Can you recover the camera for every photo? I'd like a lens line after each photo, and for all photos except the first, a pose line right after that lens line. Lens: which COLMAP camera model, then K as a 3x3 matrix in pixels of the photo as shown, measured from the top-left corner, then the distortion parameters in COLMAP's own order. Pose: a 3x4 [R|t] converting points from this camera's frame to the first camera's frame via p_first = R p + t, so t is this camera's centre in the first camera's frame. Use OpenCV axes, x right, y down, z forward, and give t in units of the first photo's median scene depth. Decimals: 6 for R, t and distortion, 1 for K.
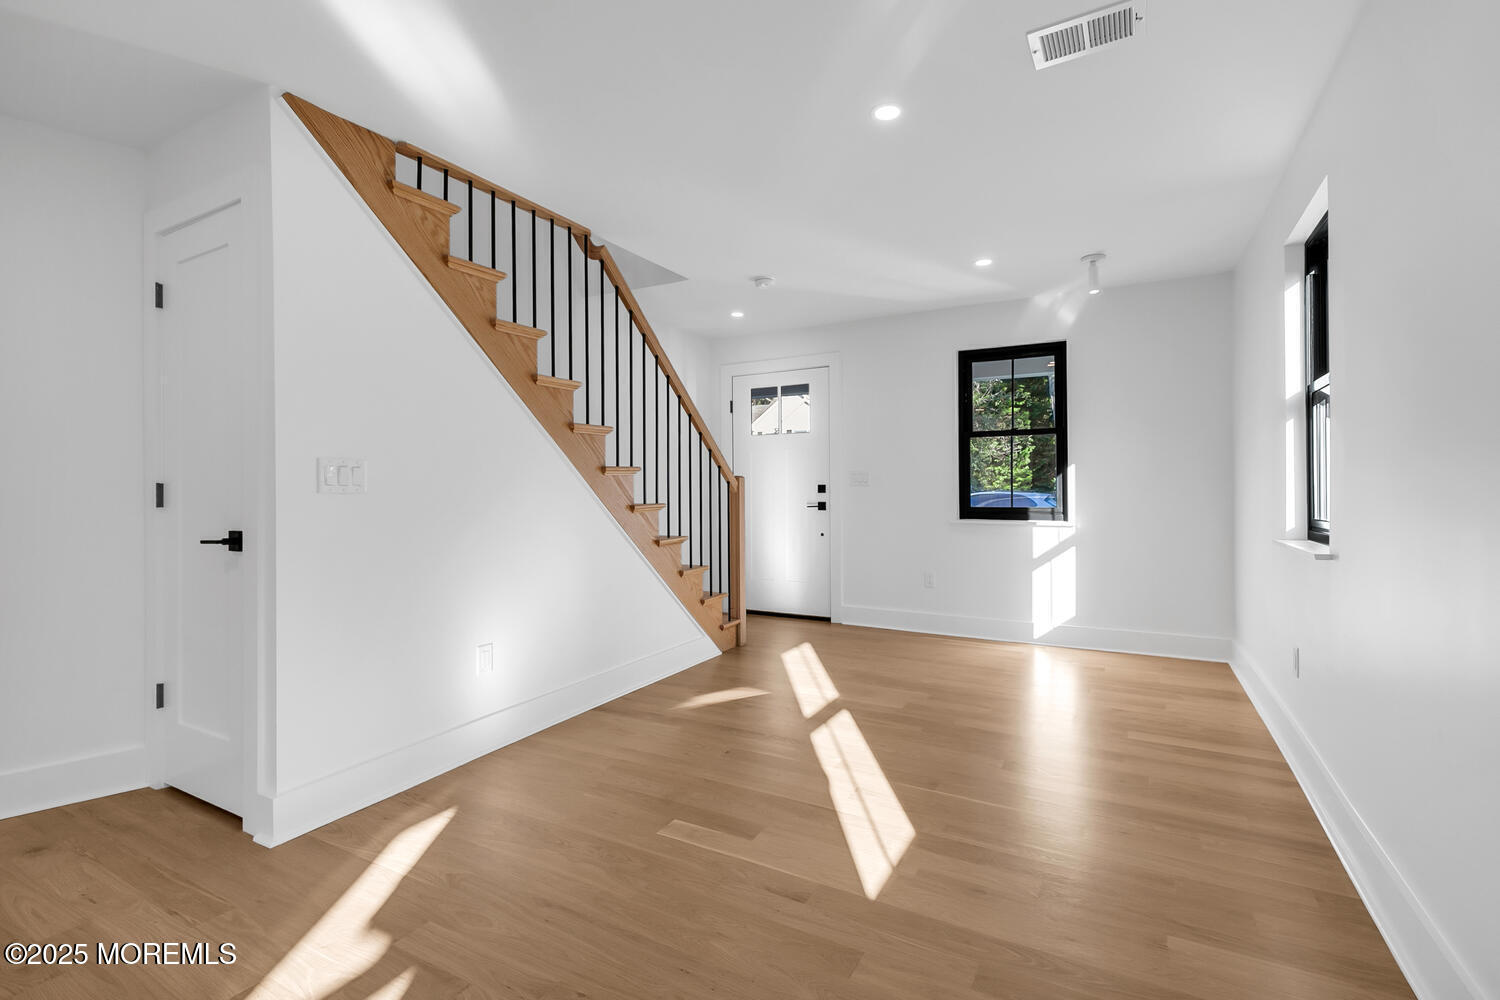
lens RADIAL K [[685.2, 0, 754.6], [0, 685.2, 496.5], [0, 0, 1]] dist [0.004507, -0.000701]
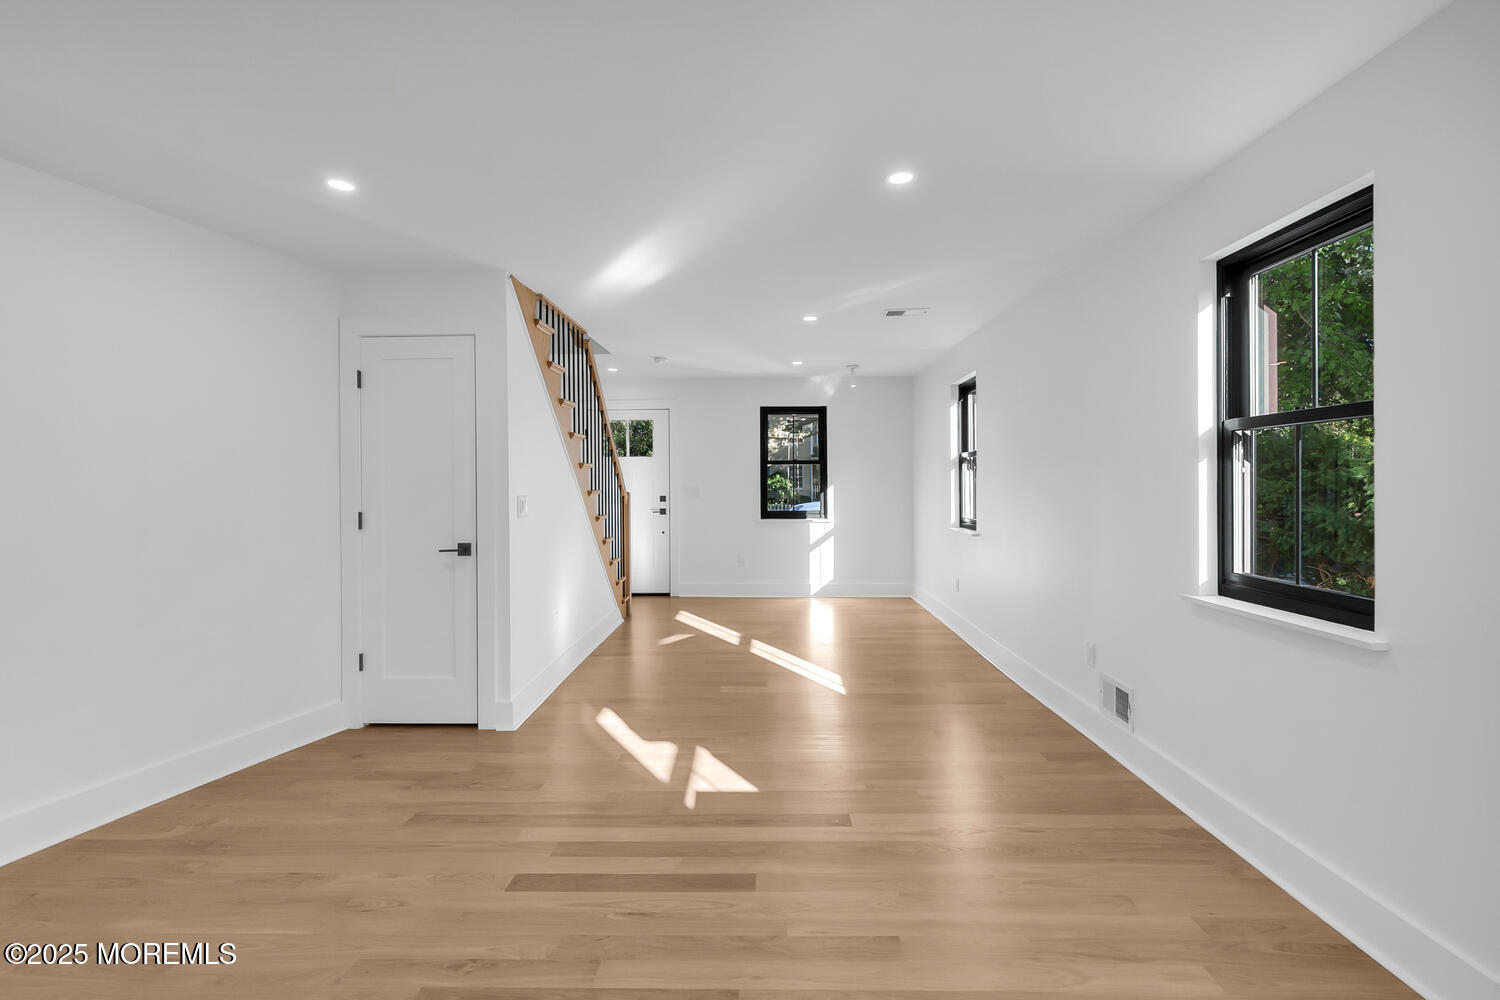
lens RADIAL K [[685.2, 0, 754.6], [0, 685.2, 496.5], [0, 0, 1]] dist [0.004507, -0.000701]
pose [[0.886817, -0.009647, 0.462020, -0.442109], [0.005399, 0.999930, 0.010516, -0.034771], [-0.462089, -0.006831, 0.886807, -0.349126]]
